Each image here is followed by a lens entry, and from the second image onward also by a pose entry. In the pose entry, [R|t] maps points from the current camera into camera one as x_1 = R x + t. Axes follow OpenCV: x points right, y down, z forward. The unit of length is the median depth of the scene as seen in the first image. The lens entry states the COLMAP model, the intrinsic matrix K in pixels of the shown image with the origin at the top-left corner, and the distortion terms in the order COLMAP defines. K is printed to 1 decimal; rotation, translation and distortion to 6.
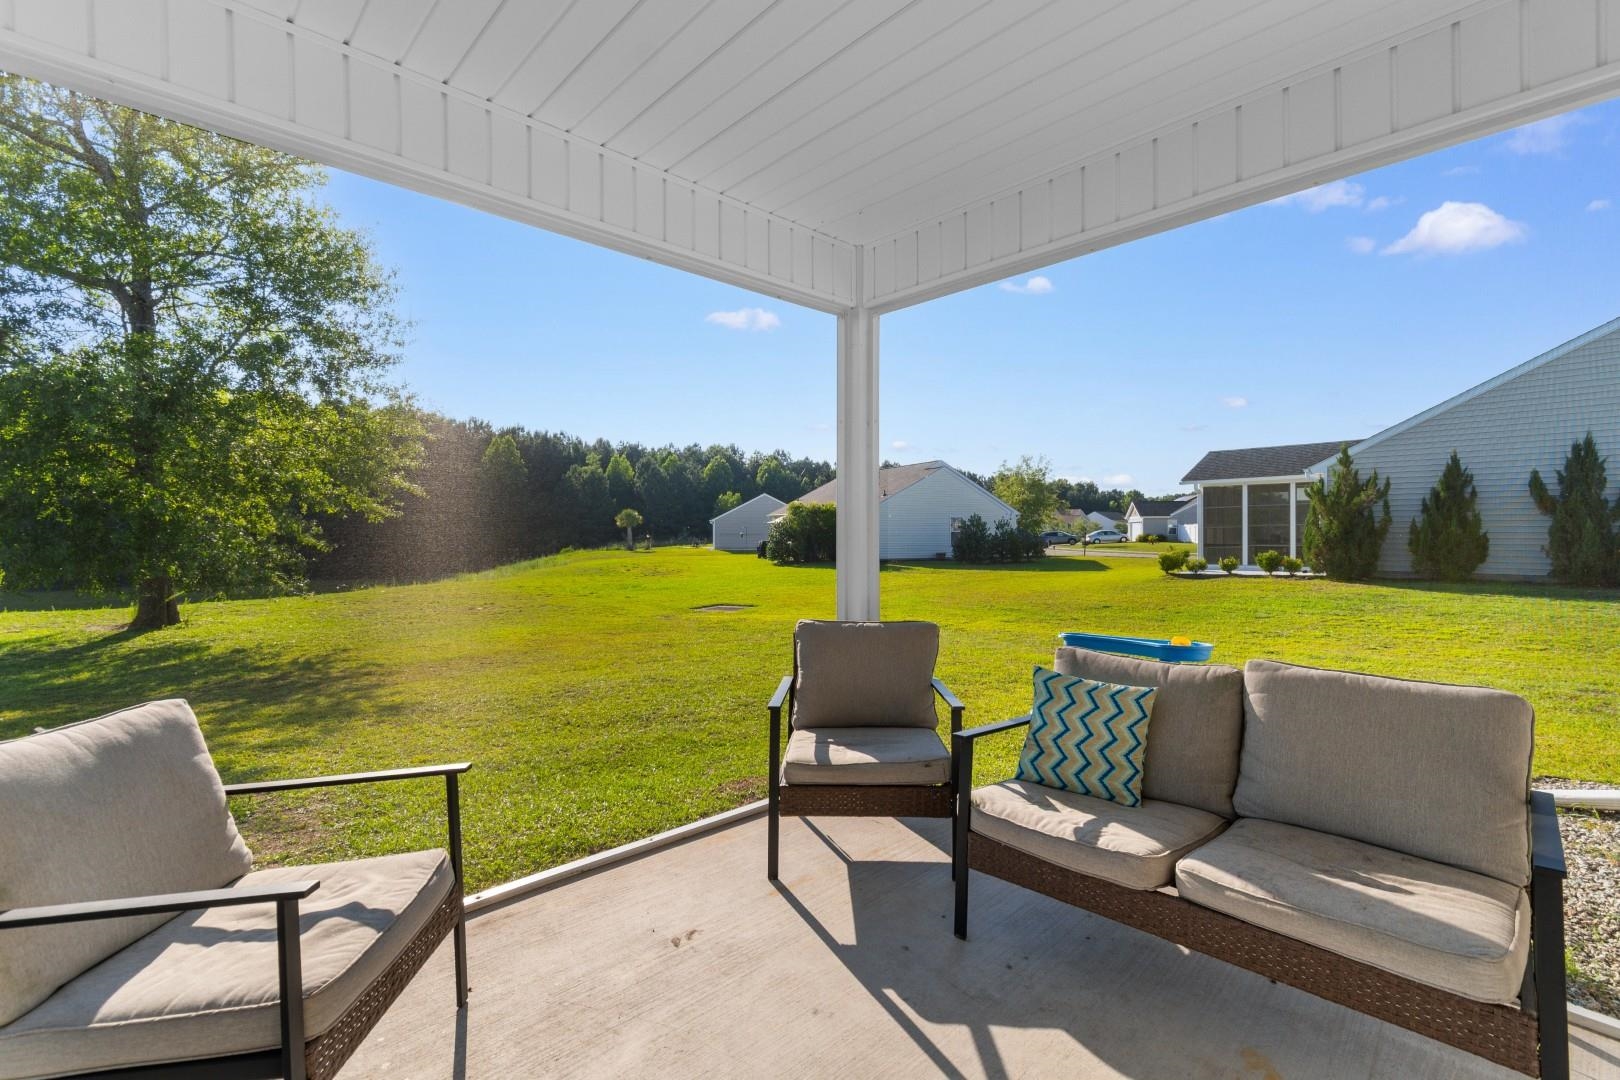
lens RADIAL K [[715.5, 0, 822.4], [0, 715.5, 542.6], [0, 0, 1]] dist [0.007181, -0.003956]
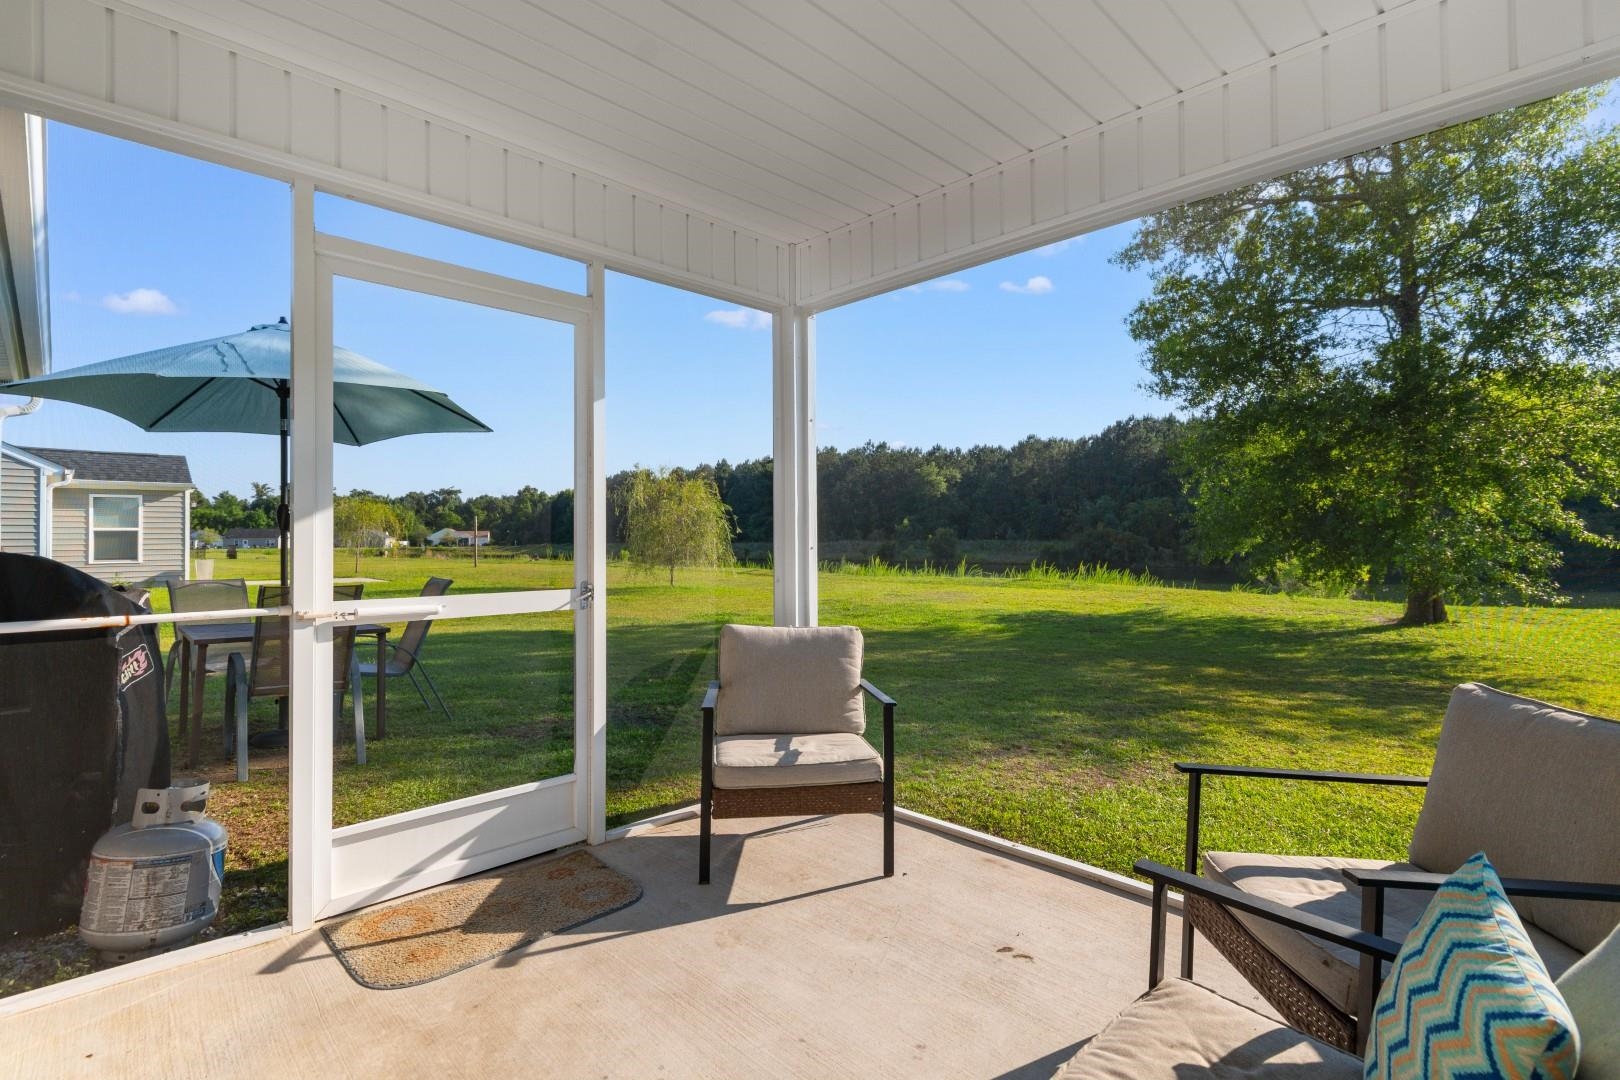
lens RADIAL K [[786.3, 0, 821.4], [0, 786.3, 541.9], [0, 0, 1]] dist [0.012699, -0.005289]
pose [[0.007215, 0.002070, -0.999972, 0.752005], [-0.000500, 0.999998, 0.002067, 0.002536], [0.999974, 0.000485, 0.007216, 0.648508]]
